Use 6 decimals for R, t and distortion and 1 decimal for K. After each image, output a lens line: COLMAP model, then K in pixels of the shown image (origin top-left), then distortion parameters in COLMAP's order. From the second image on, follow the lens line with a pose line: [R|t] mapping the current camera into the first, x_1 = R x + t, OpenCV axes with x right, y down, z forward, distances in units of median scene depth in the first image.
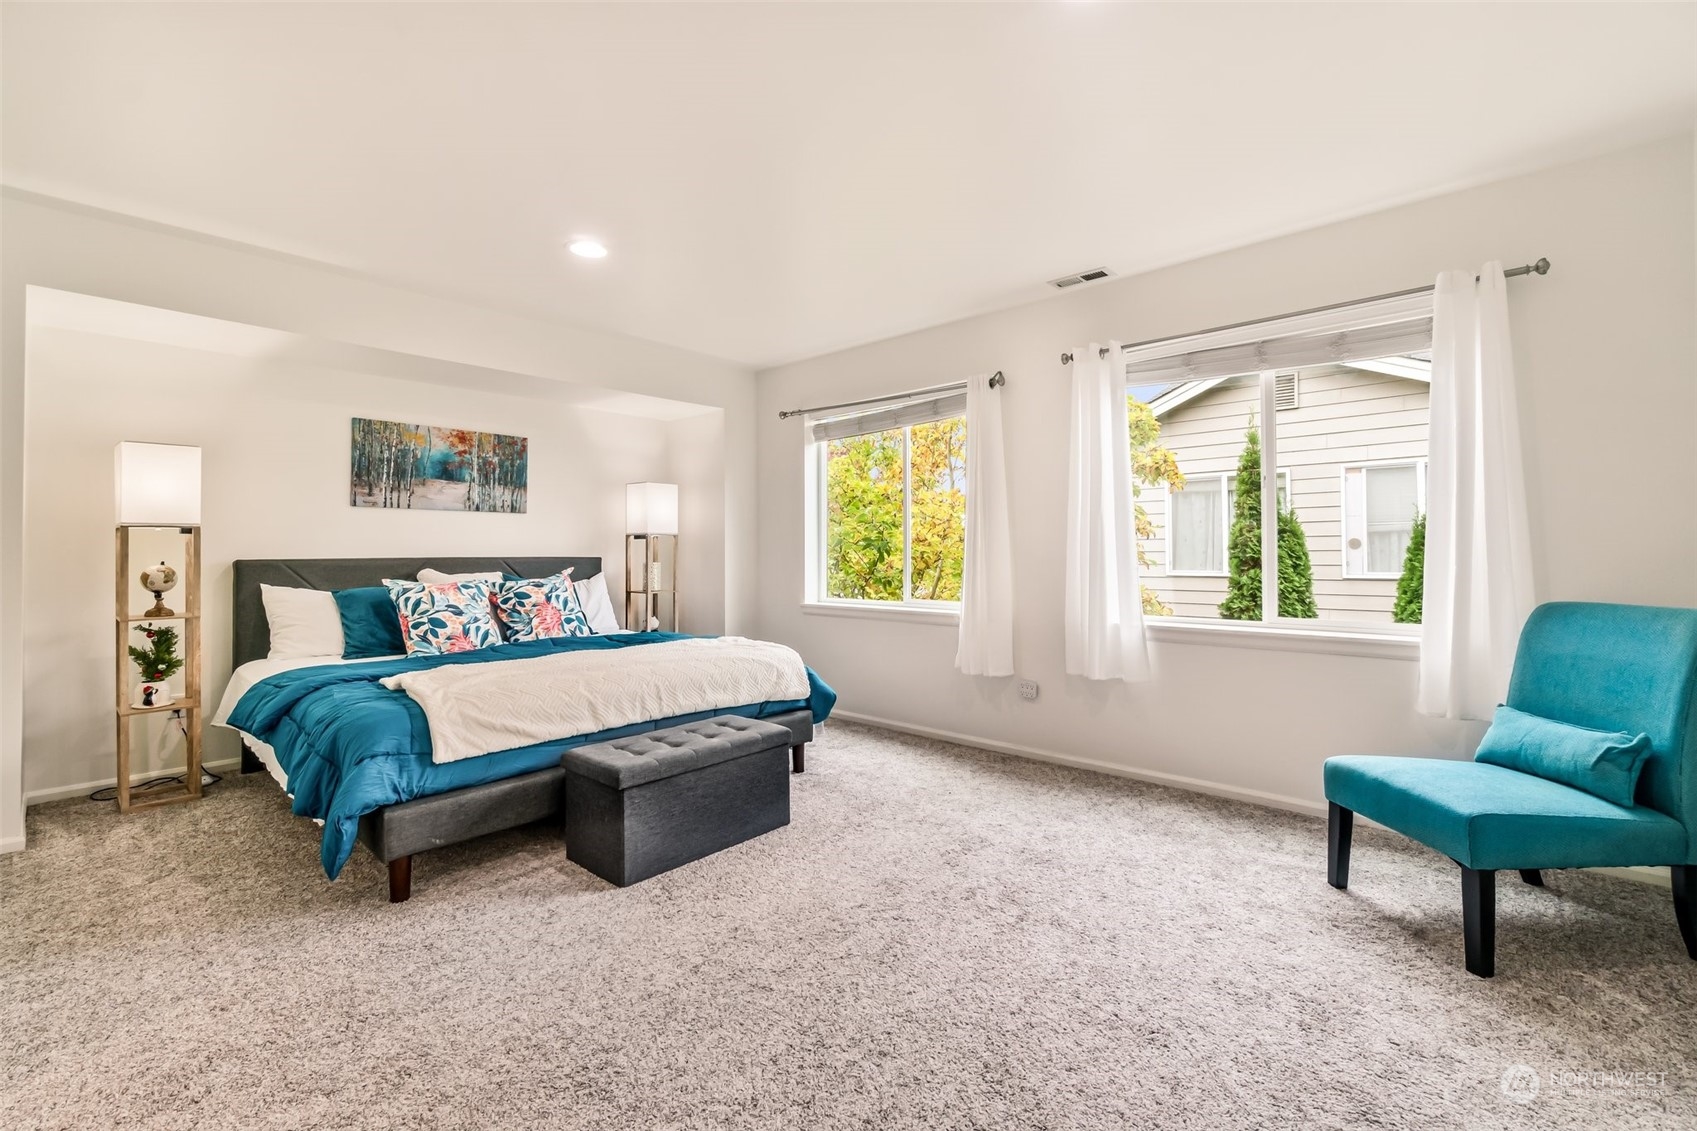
lens RADIAL K [[751.3, 0, 858.2], [0, 751.3, 561.7], [0, 0, 1]] dist [-0.026493, 0.000030]
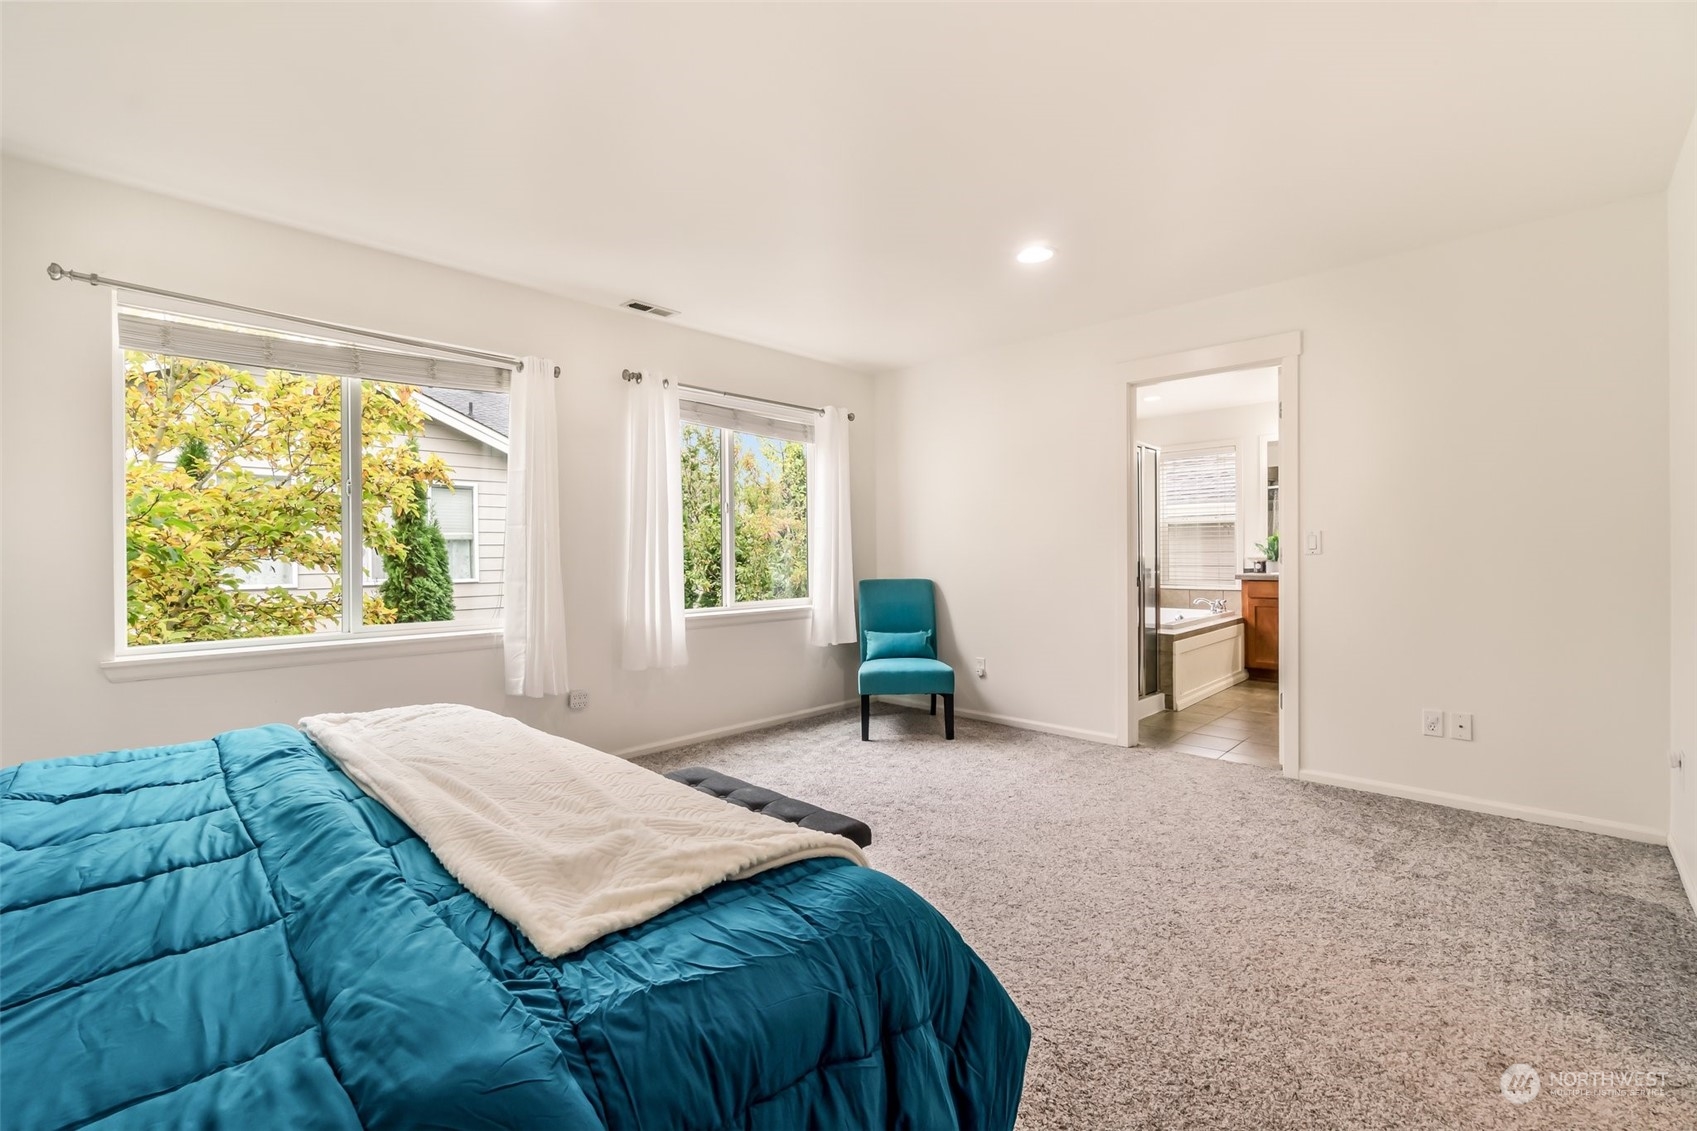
lens RADIAL K [[718.0, 0, 844.7], [0, 718.0, 560.4], [0, 0, 1]] dist [-0.000484, -0.000158]
pose [[0.026611, -0.001931, 0.999644, -0.934199], [0.019056, 0.999817, 0.001424, -0.004708], [-0.999464, 0.019011, 0.026643, 0.844866]]
